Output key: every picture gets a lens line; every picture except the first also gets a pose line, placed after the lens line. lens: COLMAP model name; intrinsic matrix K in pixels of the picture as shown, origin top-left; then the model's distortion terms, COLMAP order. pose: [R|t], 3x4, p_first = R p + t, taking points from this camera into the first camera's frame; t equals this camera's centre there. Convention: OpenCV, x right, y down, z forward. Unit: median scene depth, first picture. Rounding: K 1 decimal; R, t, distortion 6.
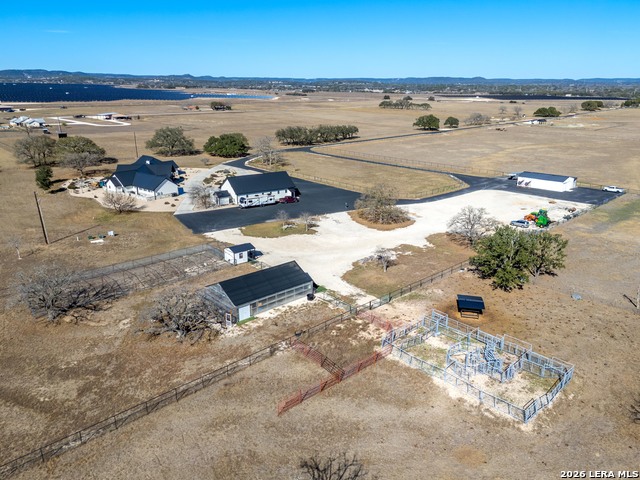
lens RADIAL K [[469.1, 0, 310.0], [0, 469.1, 240.3], [0, 0, 1]] dist [0.074949, -0.048014]
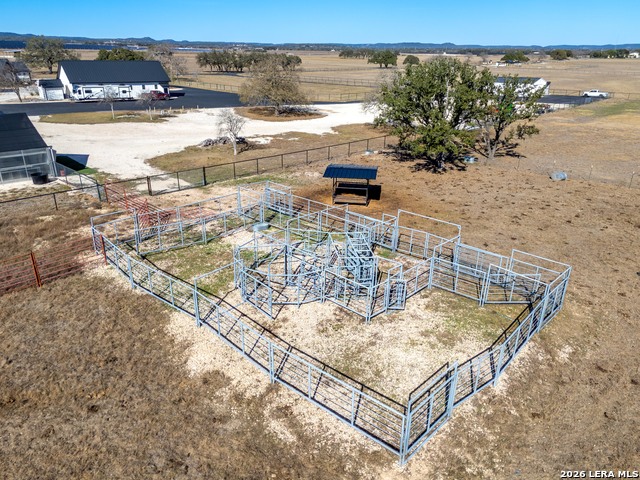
lens RADIAL K [[469.1, 0, 310.0], [0, 469.1, 240.3], [0, 0, 1]] dist [0.074949, -0.048014]
pose [[0.998173, -0.018261, 0.057601, 0.279857], [0.014778, 0.998069, 0.060325, 0.179106], [-0.058592, -0.059364, 0.996515, 0.545299]]
